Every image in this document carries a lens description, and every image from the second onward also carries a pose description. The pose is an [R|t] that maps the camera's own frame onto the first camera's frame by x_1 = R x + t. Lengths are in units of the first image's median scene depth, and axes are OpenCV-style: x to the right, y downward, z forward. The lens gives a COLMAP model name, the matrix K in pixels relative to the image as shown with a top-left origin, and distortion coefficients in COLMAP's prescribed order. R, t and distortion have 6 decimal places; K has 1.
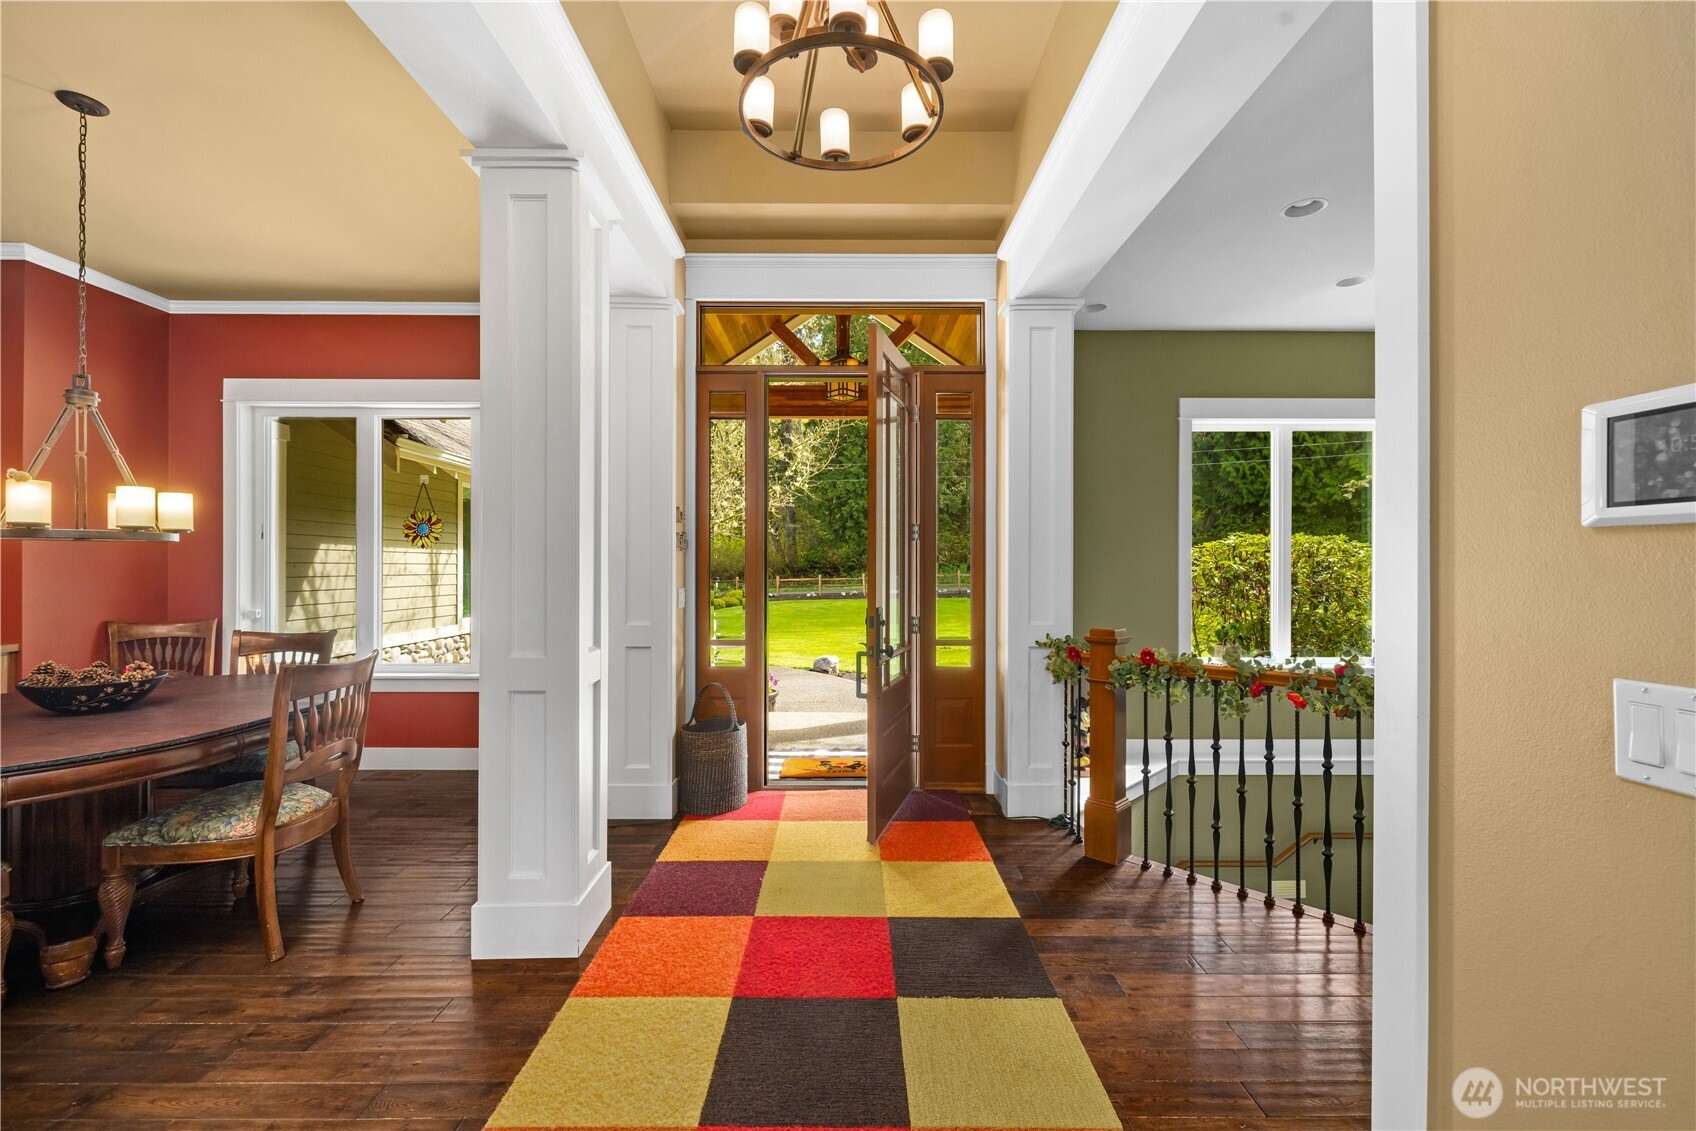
lens RADIAL K [[715.1, 0, 847.4], [0, 715.1, 573.2], [0, 0, 1]] dist [0.001304, 0.000774]
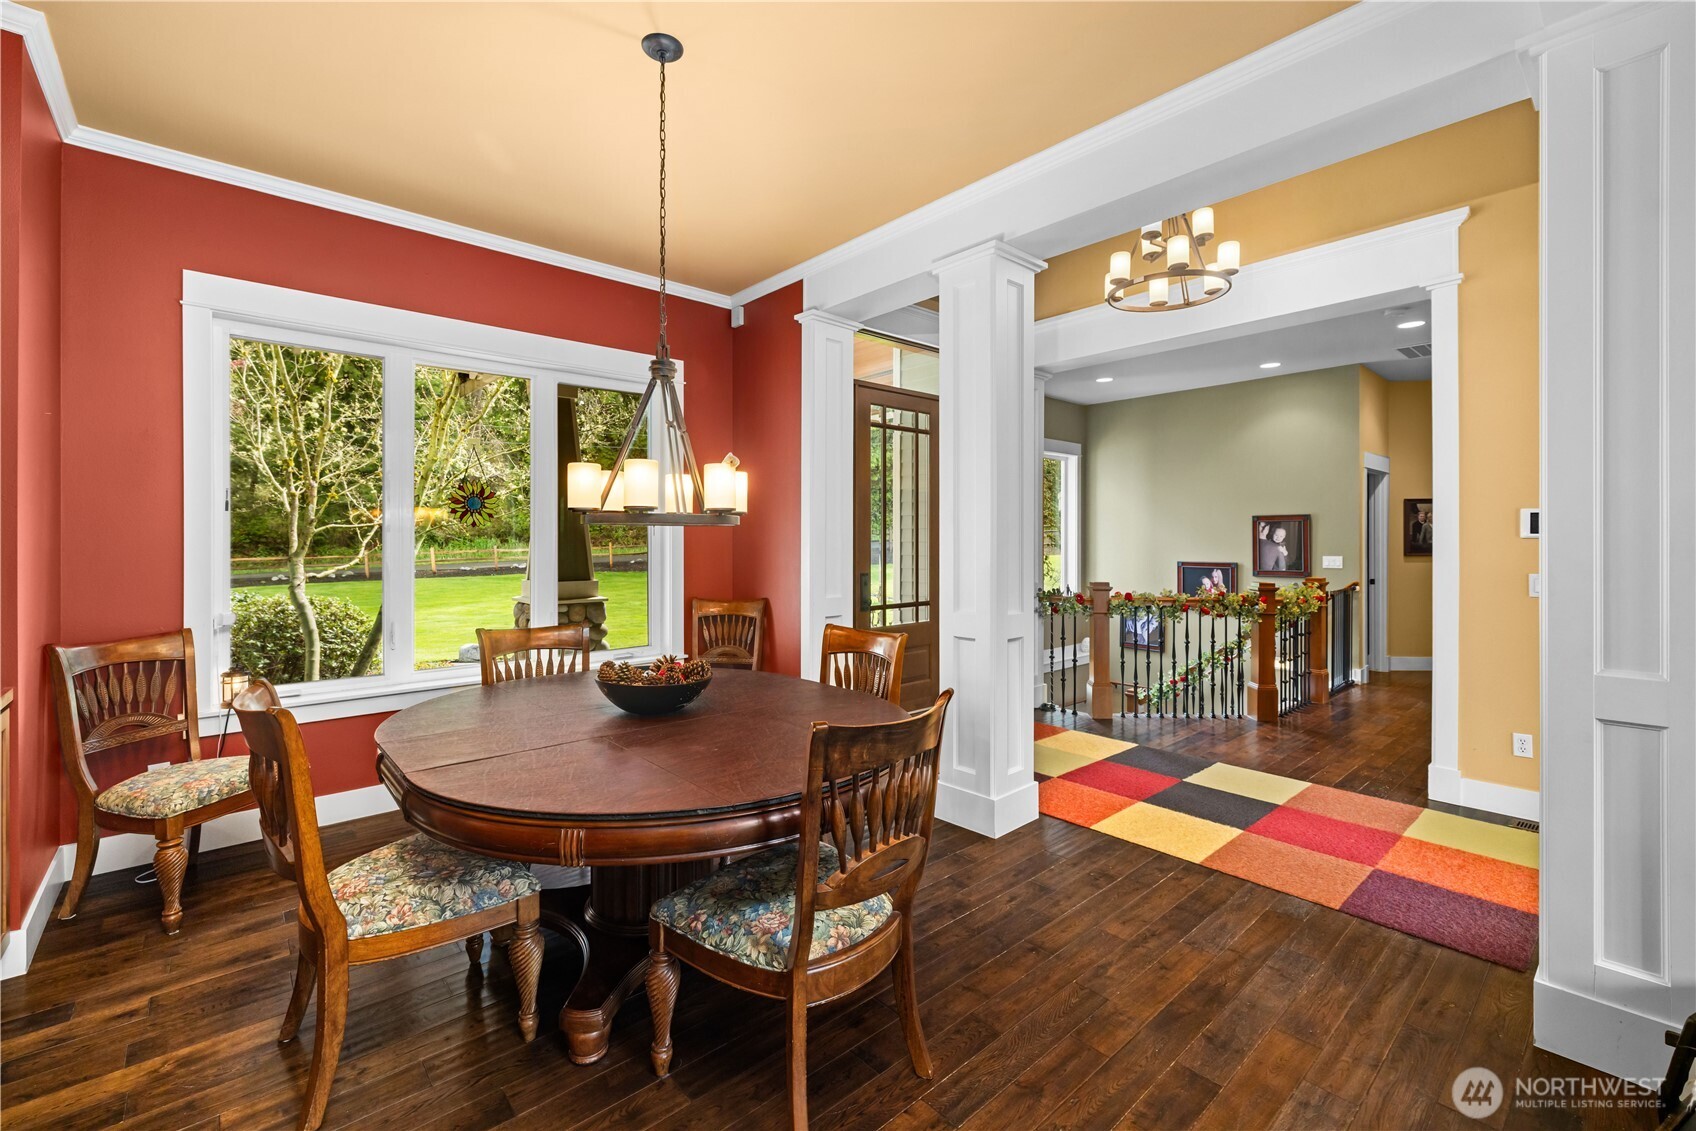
lens RADIAL K [[715.1, 0, 835.1], [0, 715.1, 554.0], [0, 0, 1]] dist [0.001304, 0.000774]
pose [[0.753558, -0.015630, 0.657195, -0.898564], [0.011855, 0.999878, 0.010187, -0.007198], [-0.657274, 0.000115, 0.753652, 0.101532]]
